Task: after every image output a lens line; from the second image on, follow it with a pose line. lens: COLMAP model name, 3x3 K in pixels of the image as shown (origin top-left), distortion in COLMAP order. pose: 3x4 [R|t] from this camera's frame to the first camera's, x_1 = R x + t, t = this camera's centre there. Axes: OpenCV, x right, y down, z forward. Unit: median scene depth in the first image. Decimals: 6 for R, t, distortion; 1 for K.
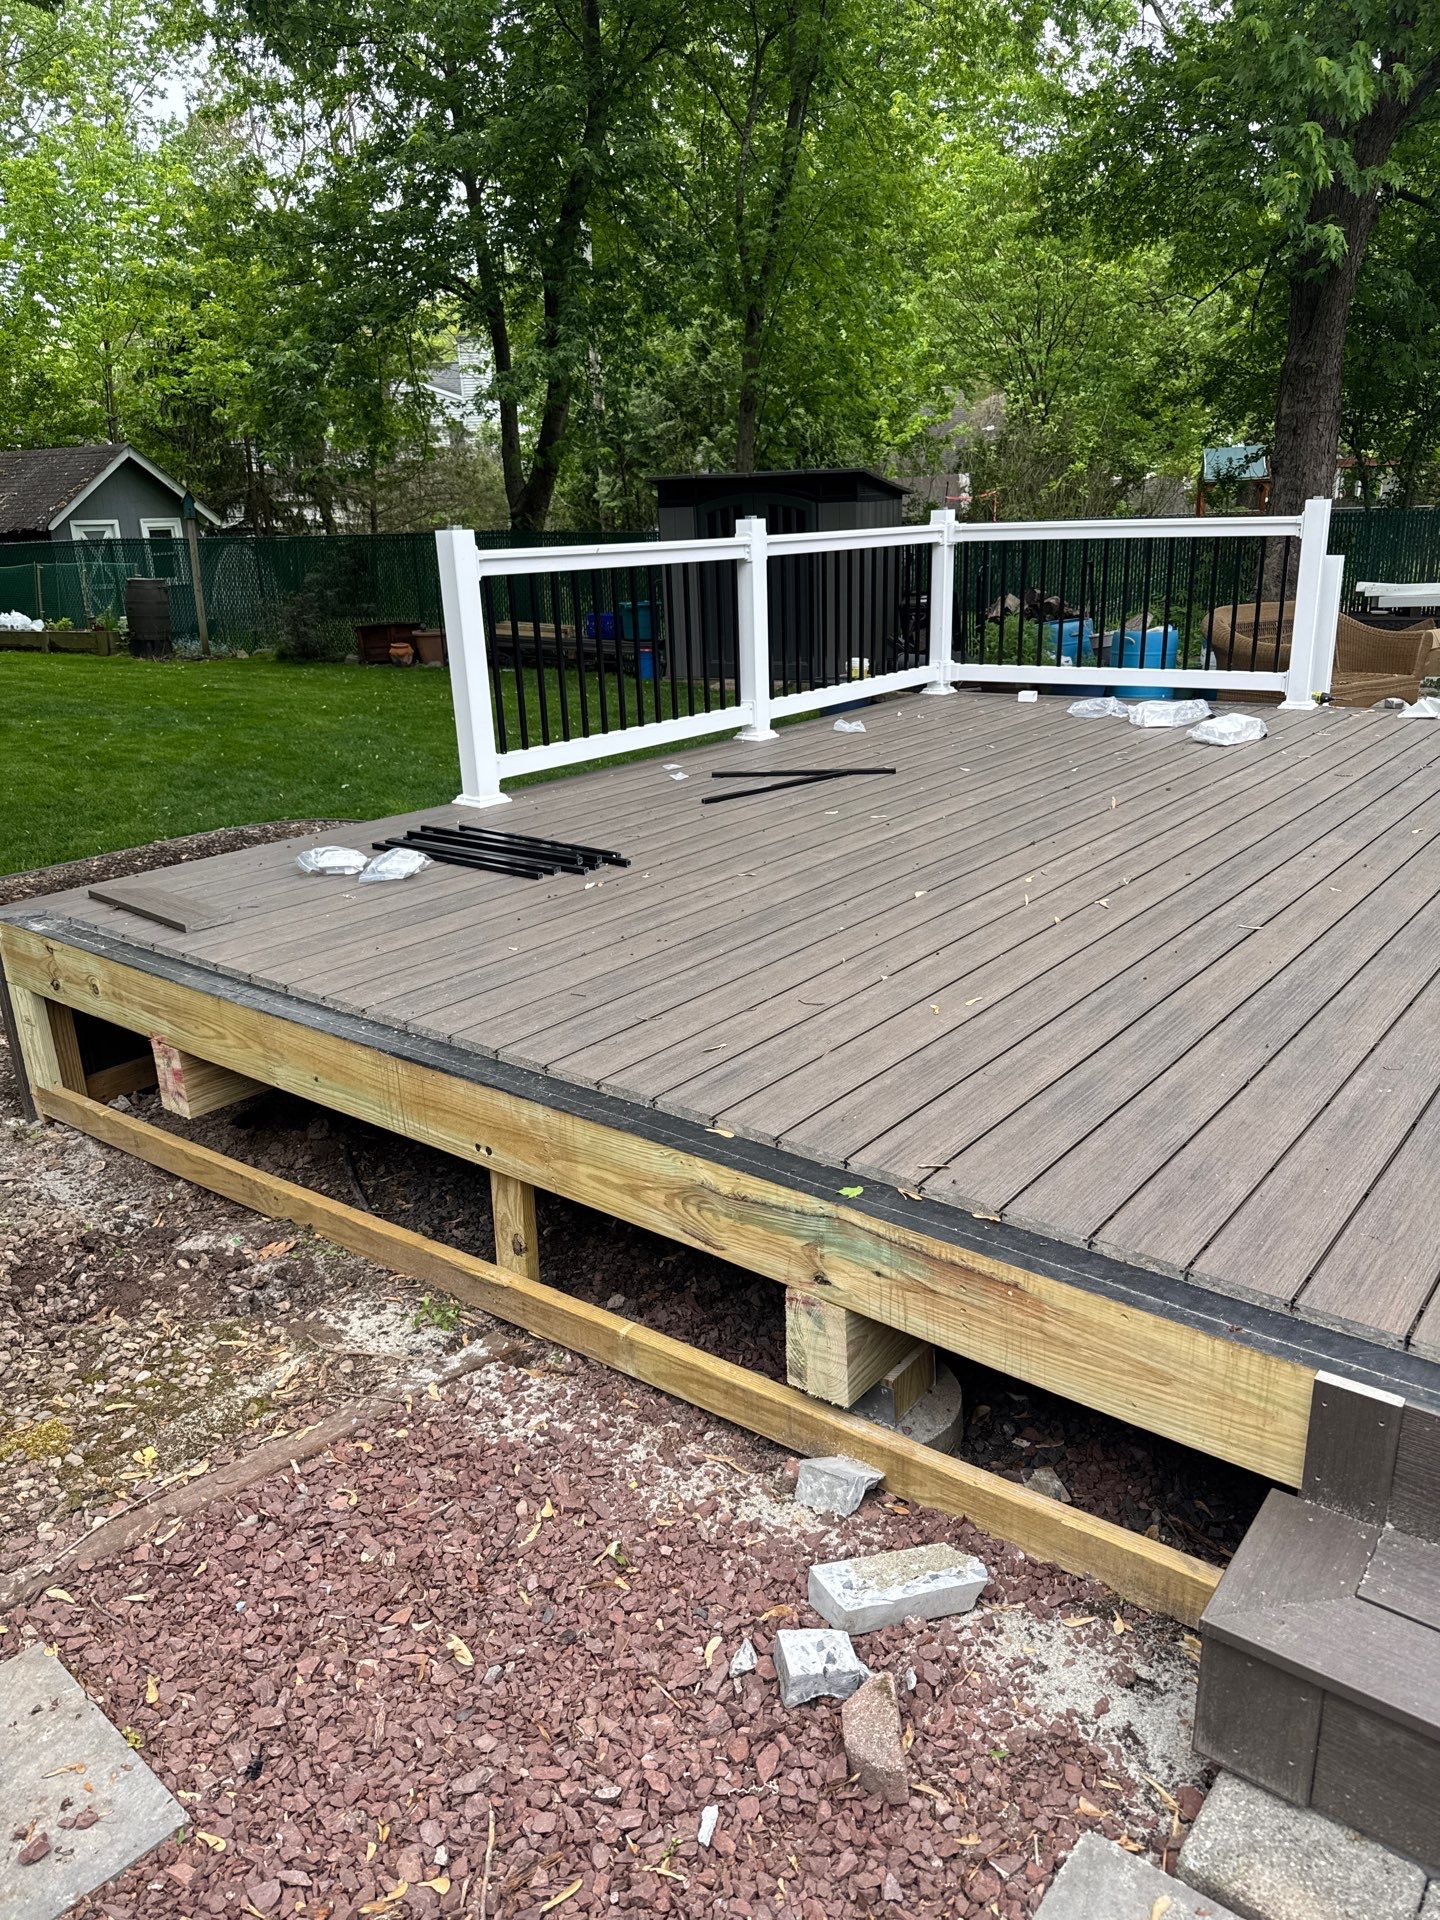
lens RADIAL K [[1293.4, 0, 720.0], [0, 1293.4, 960.0], [0, 0, 1]] dist [-0.006399, -0.003915]
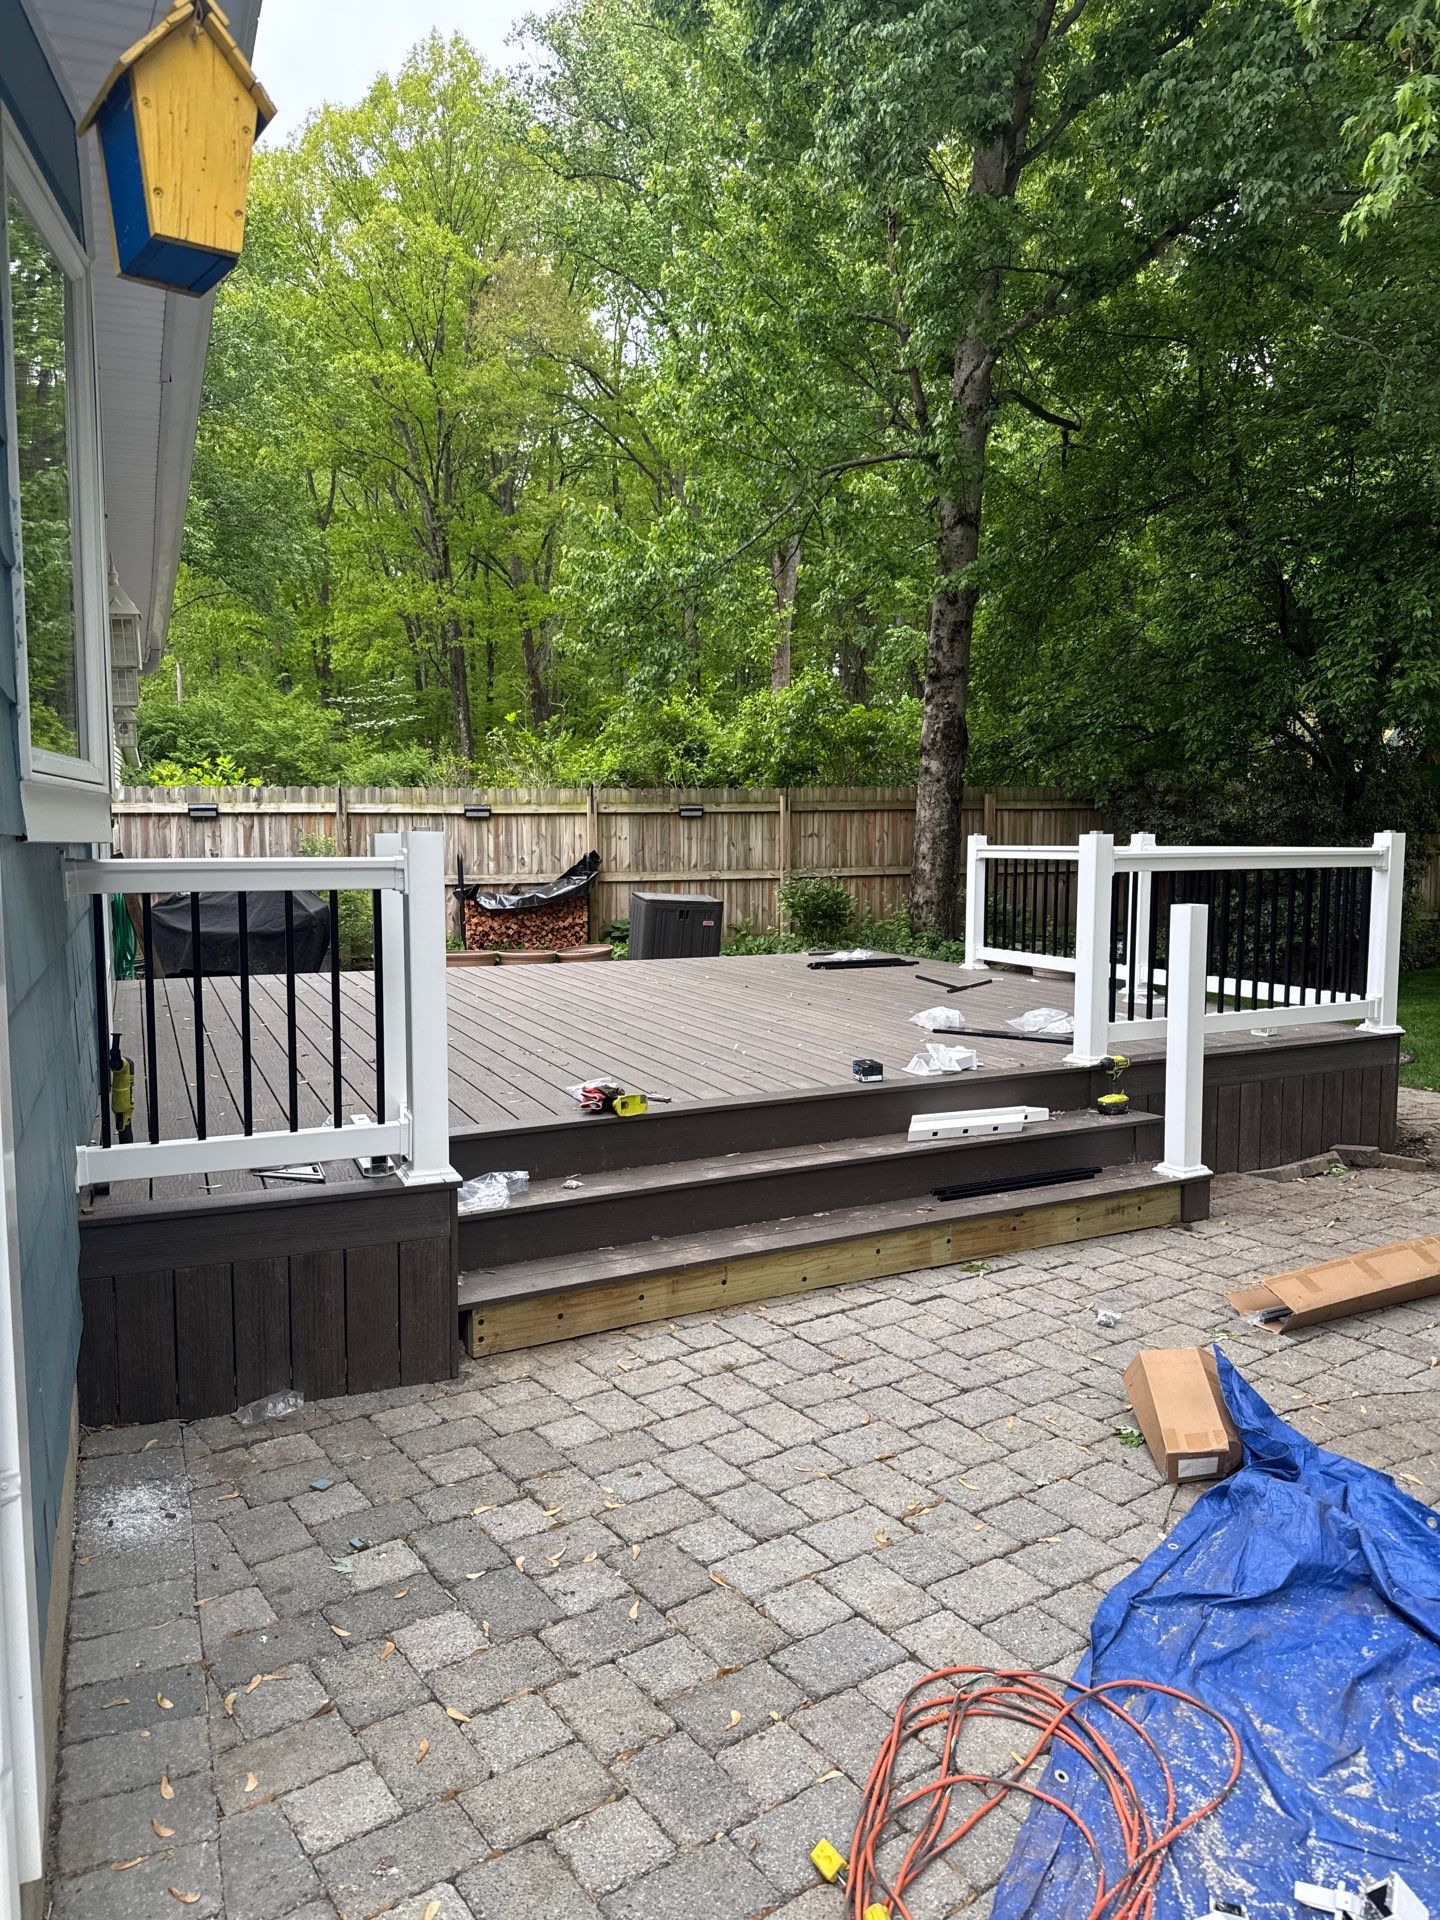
lens RADIAL K [[1329.4, 0, 720.0], [0, 1329.4, 960.0], [0, 0, 1]] dist [0.005956, -0.007399]
pose [[-0.444184, 0.131121, -0.886289, 1.492854], [-0.259837, 0.927864, 0.267496, -0.498654], [0.857429, 0.349108, -0.378072, 1.255985]]
